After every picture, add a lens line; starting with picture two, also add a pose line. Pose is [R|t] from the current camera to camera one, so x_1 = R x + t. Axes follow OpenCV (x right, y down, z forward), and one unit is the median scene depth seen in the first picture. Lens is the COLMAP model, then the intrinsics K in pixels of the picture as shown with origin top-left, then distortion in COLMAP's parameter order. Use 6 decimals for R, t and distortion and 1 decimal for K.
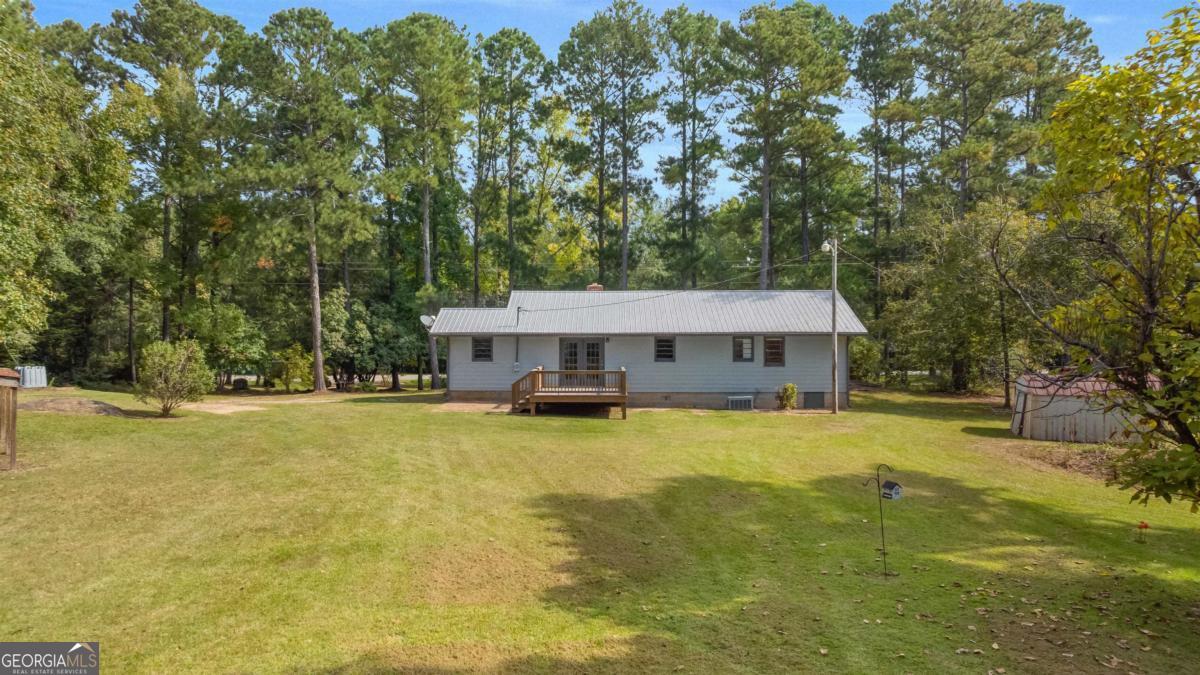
lens RADIAL K [[858.0, 0, 602.6], [0, 858.0, 350.3], [0, 0, 1]] dist [-0.029916, 0.065558]
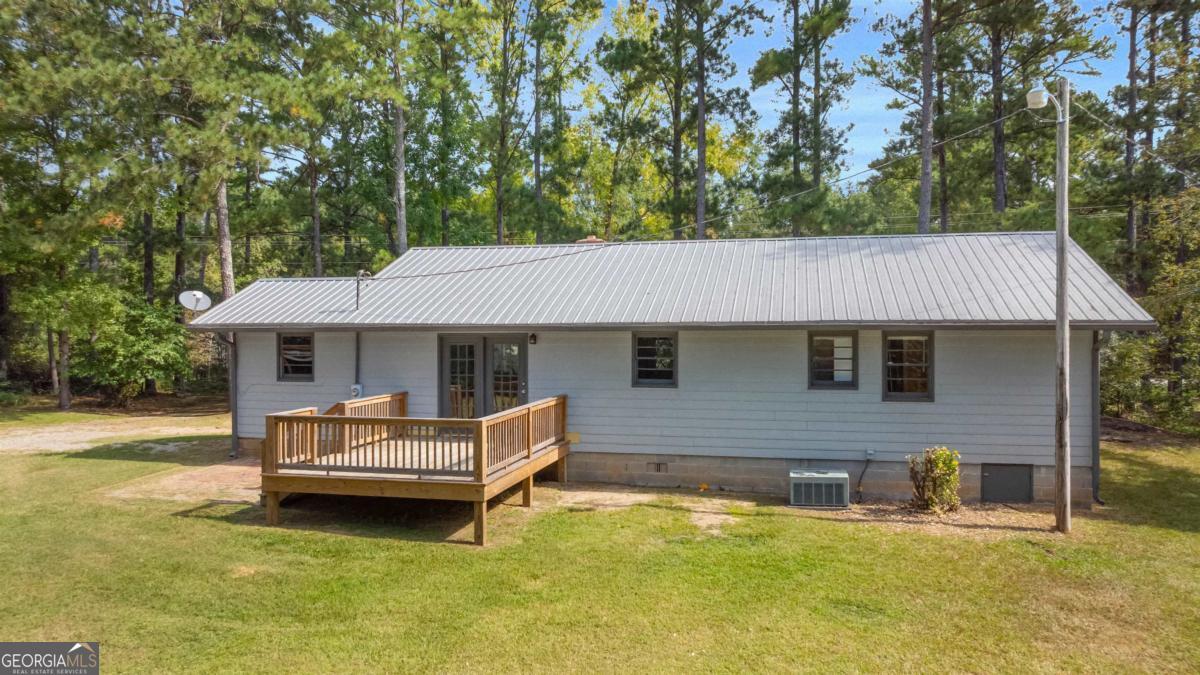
lens RADIAL K [[878.5, 0, 600.0], [0, 878.5, 337.5], [0, 0, 1]] dist [-0.008460, 0.000010]
pose [[0.978518, 0.000874, -0.206162, 0.139700], [-0.002587, 0.999964, -0.008038, -0.009054], [0.206147, 0.008399, 0.978485, 0.538020]]
